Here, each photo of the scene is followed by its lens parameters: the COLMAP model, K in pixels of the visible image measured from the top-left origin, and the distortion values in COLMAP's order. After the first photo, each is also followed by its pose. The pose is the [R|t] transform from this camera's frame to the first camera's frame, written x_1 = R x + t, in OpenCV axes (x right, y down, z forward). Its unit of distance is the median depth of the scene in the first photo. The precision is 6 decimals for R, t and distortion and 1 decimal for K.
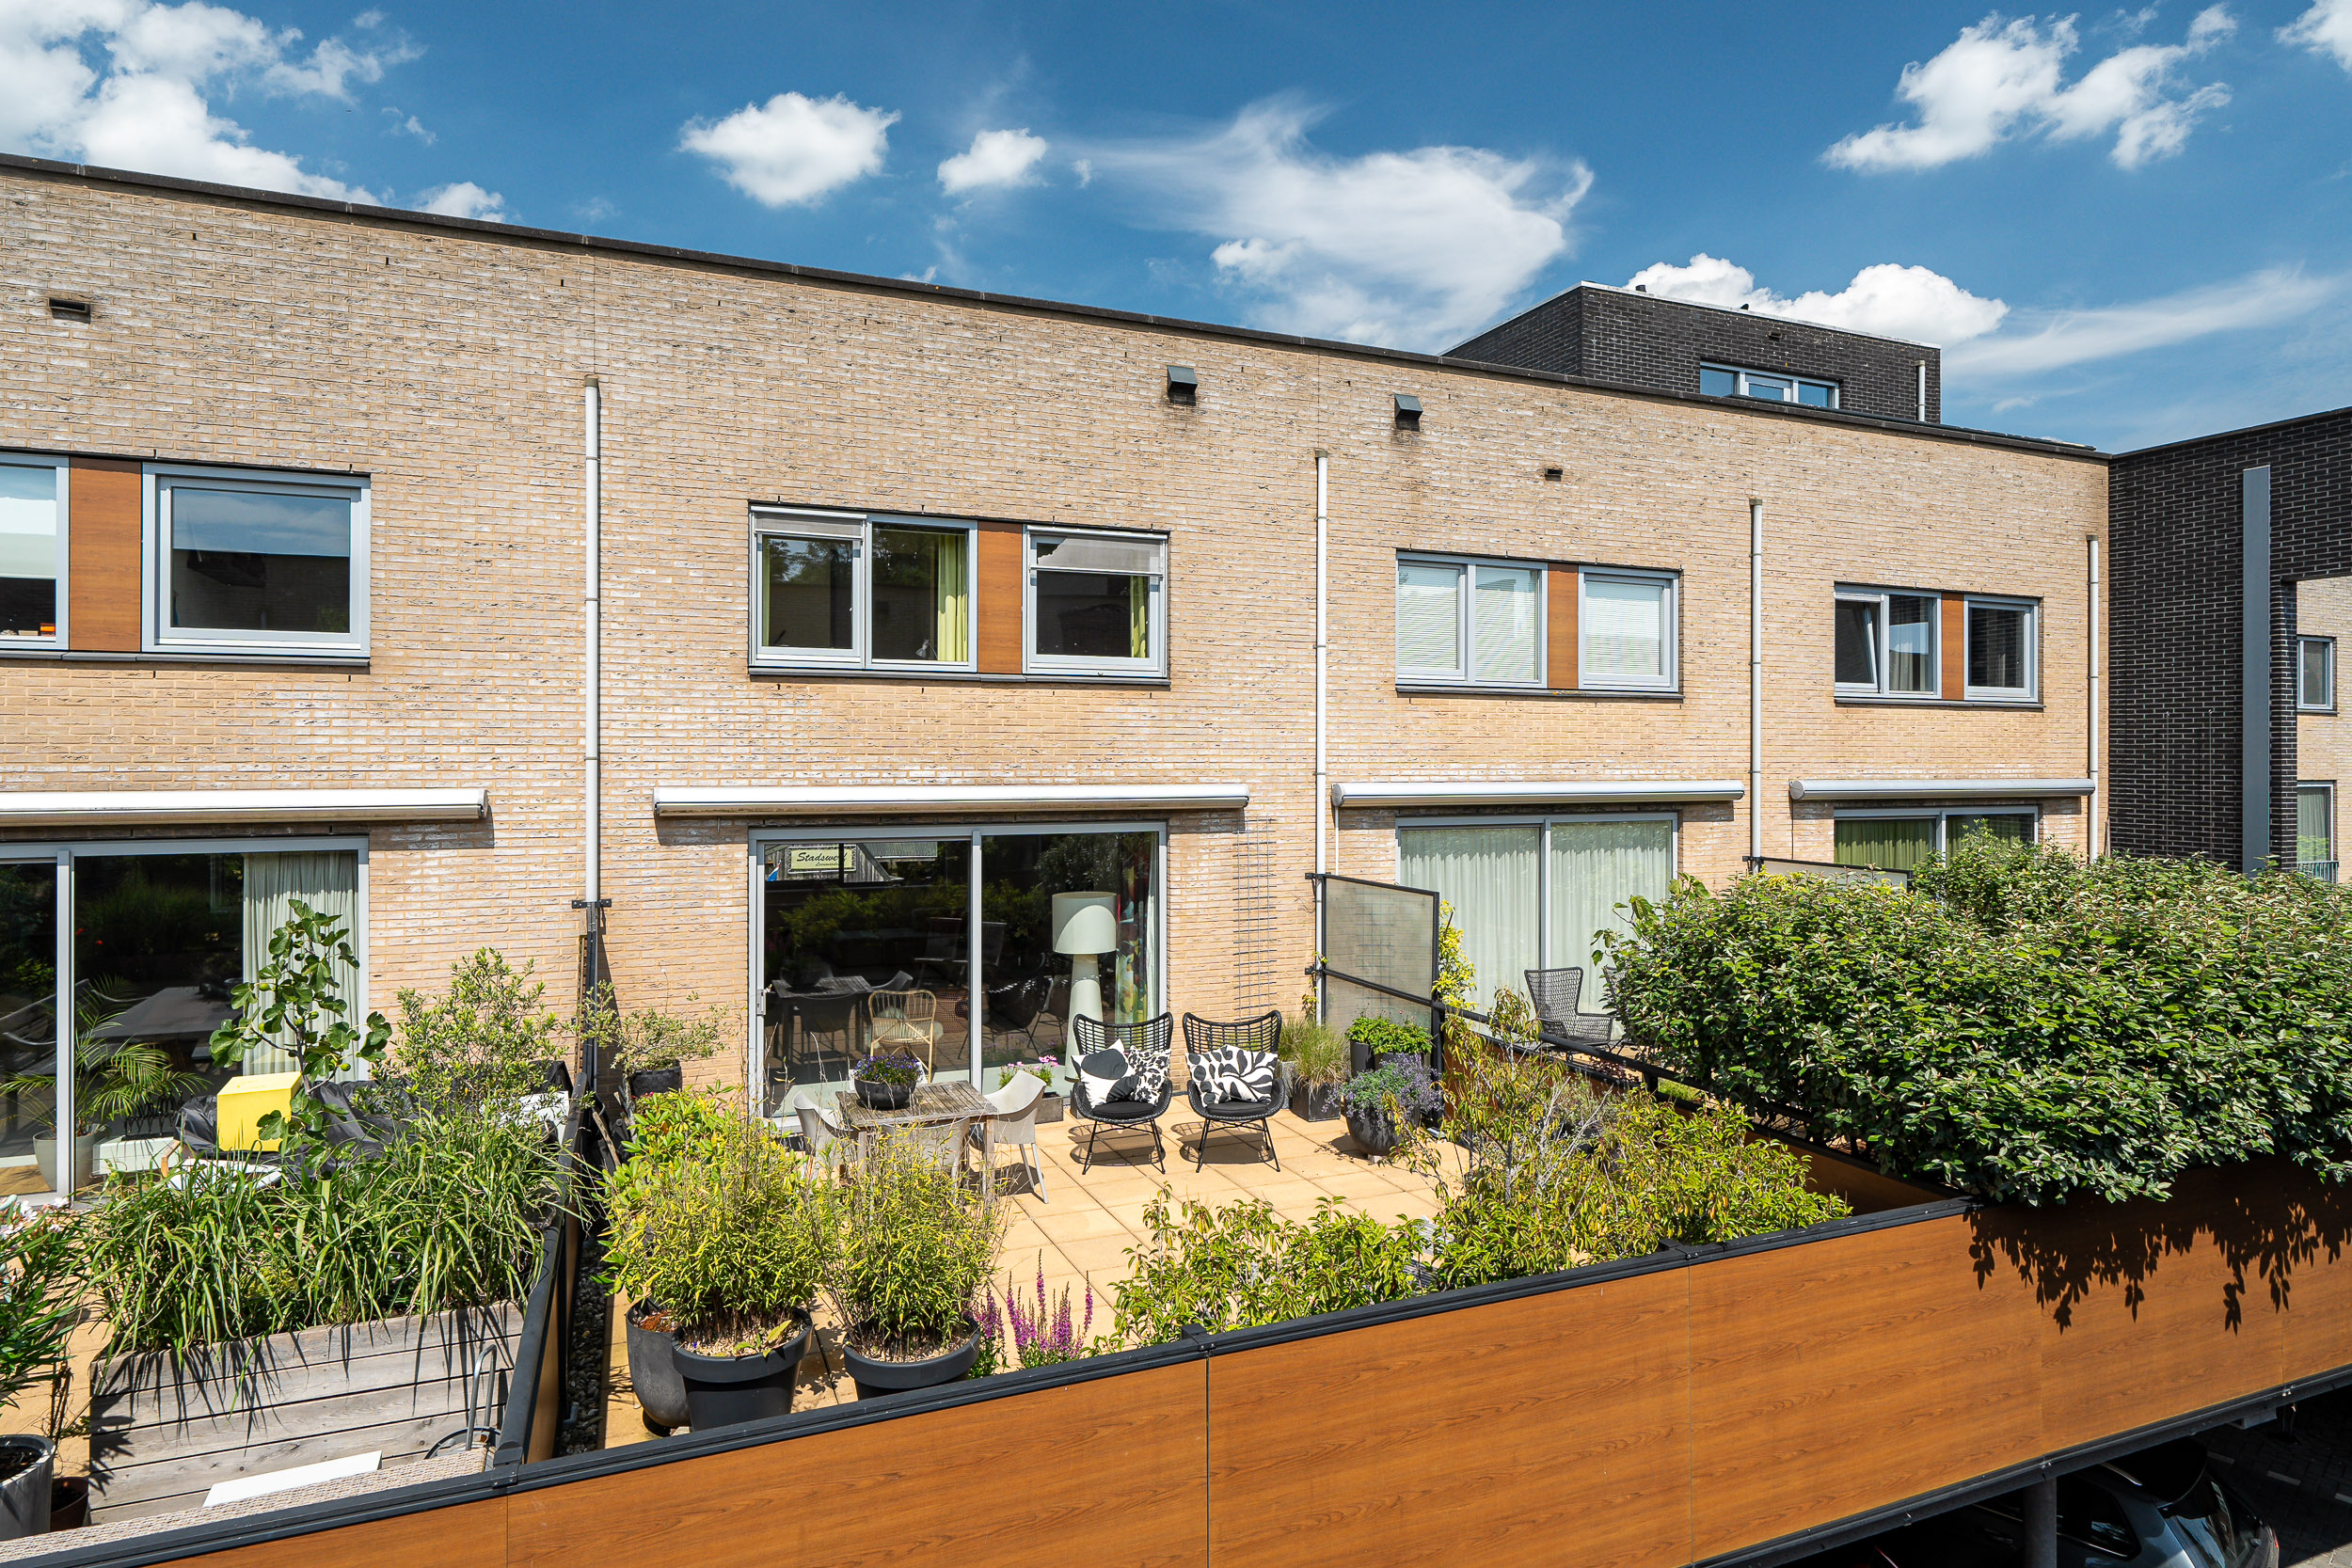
lens RADIAL K [[1304.3, 0, 1174.3], [0, 1304.3, 772.3], [0, 0, 1]] dist [-0.002653, 0.000027]
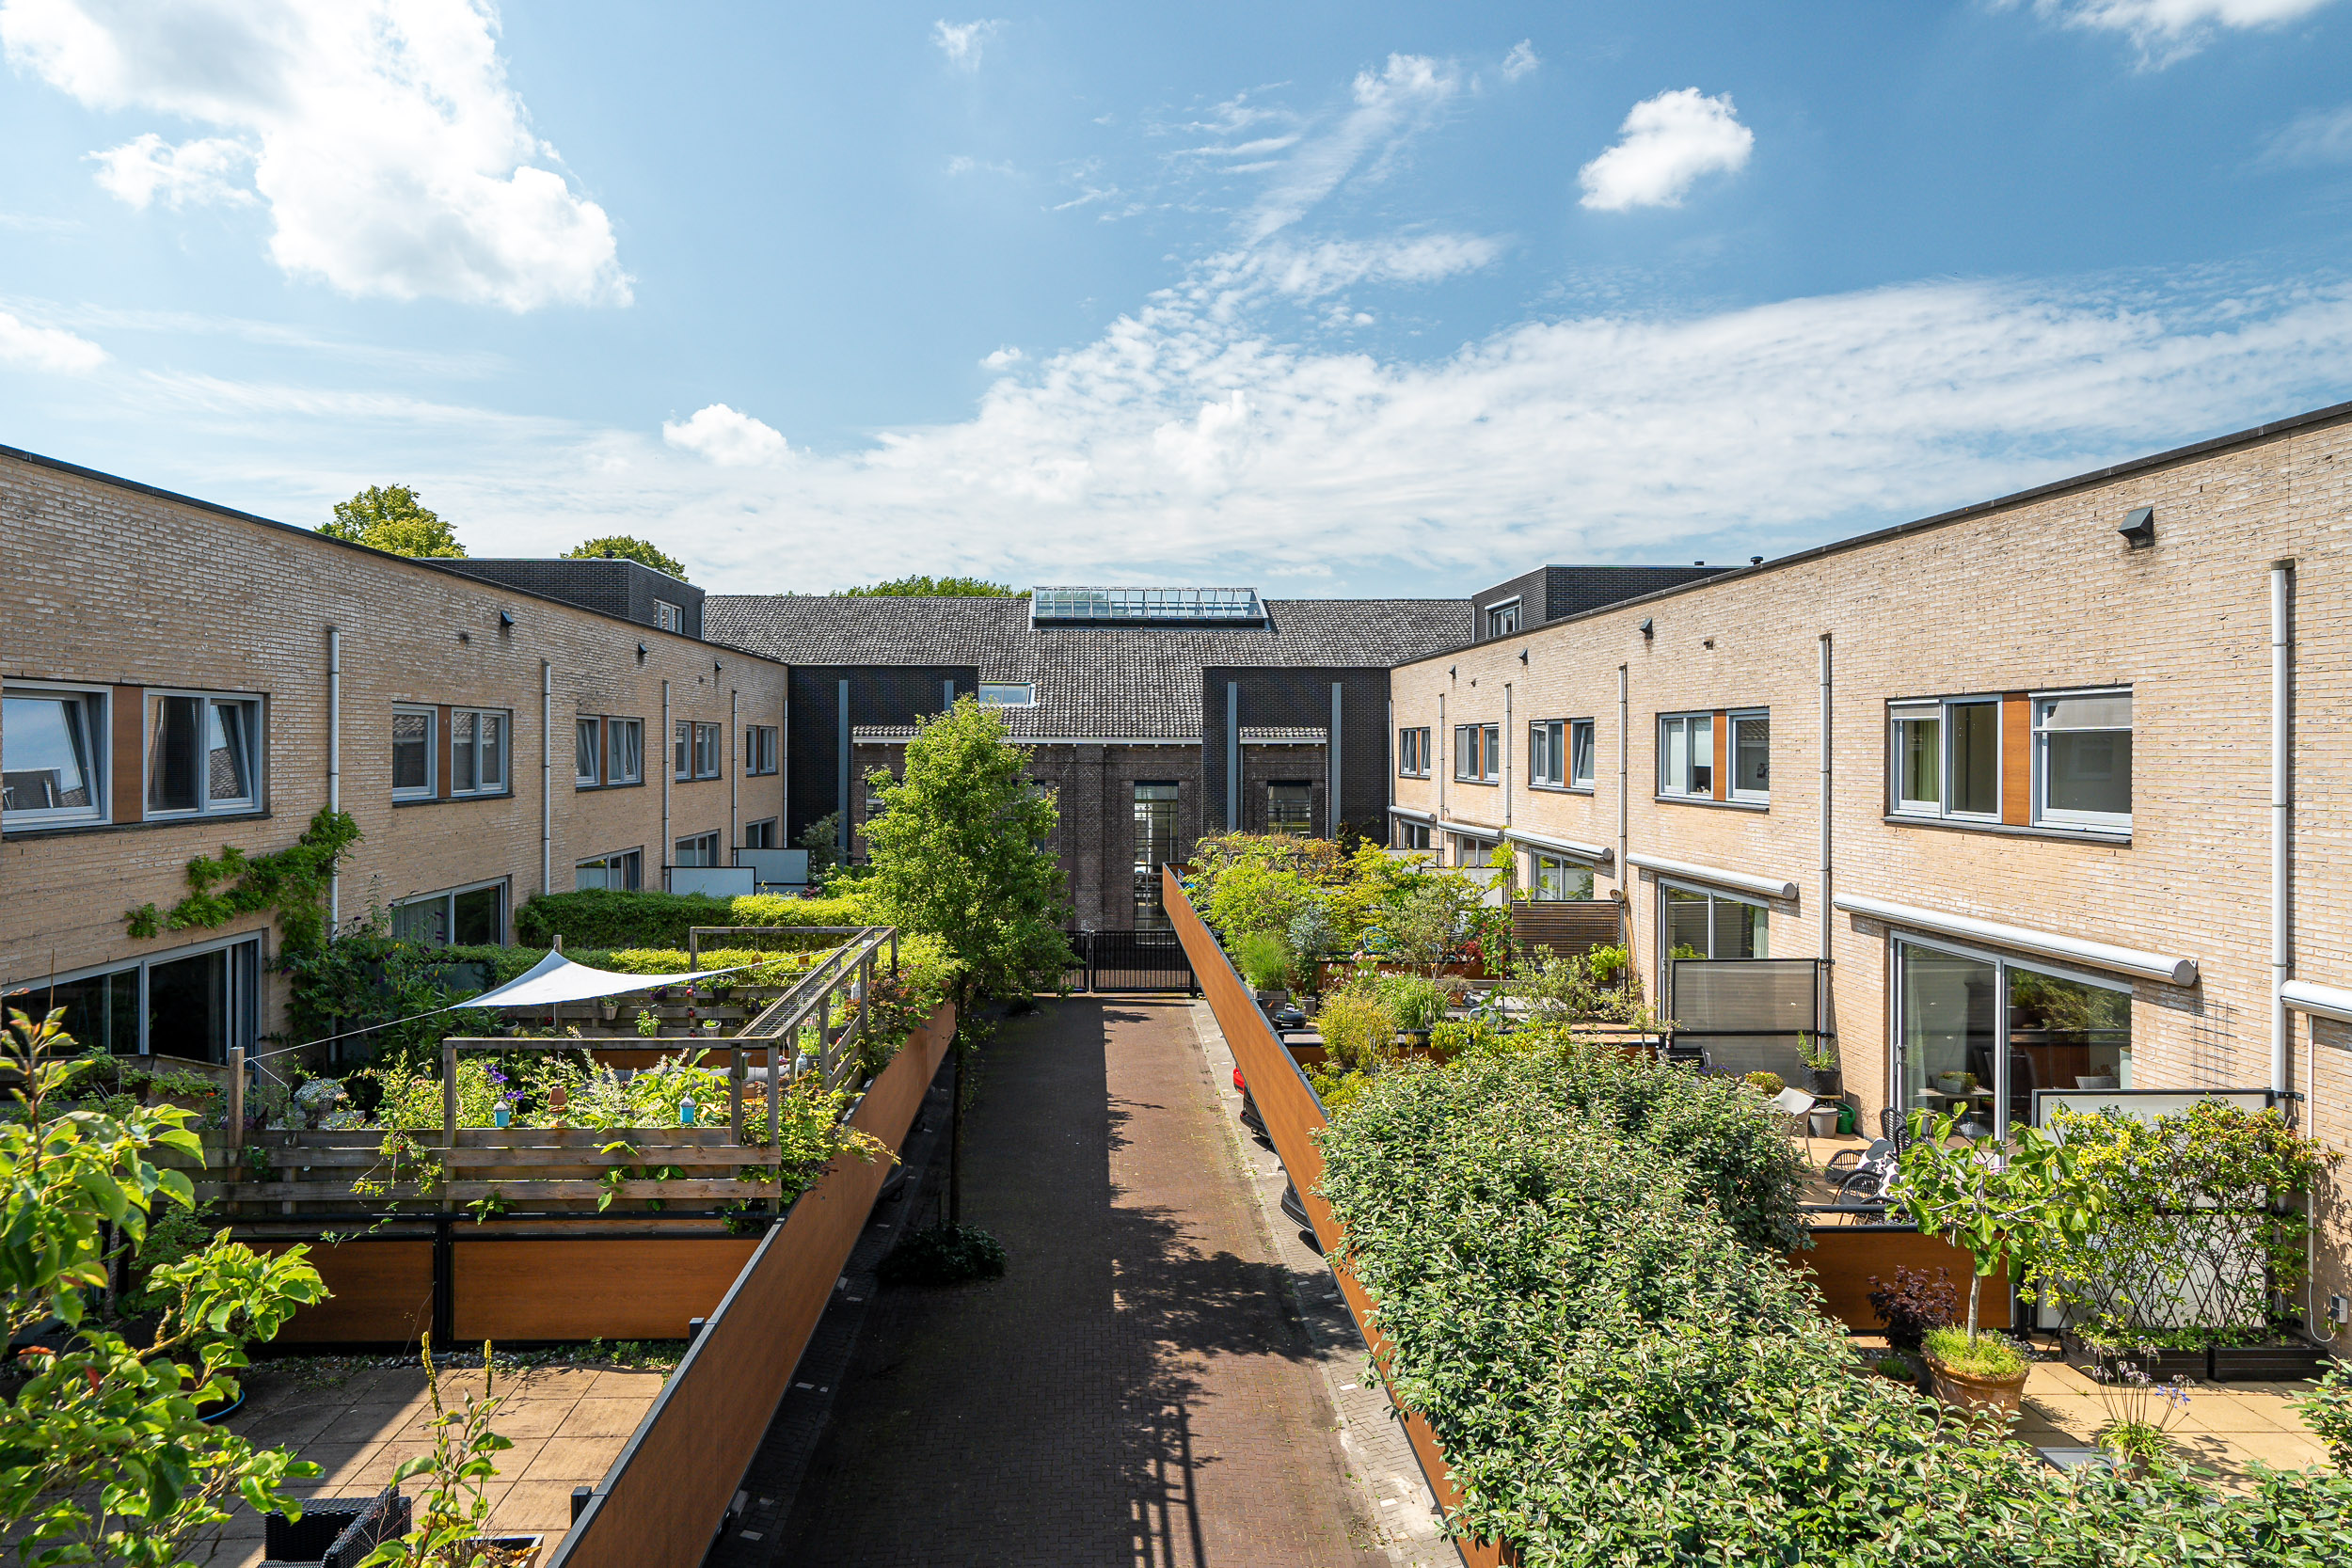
lens RADIAL K [[1304.3, 0, 1171.4], [0, 1304.3, 765.8], [0, 0, 1]] dist [-0.002653, 0.000027]
pose [[-0.321457, 0.012290, -0.946844, 1.154797], [-0.000521, 0.999913, 0.013156, -0.139465], [0.946924, 0.004722, -0.321423, 0.653469]]
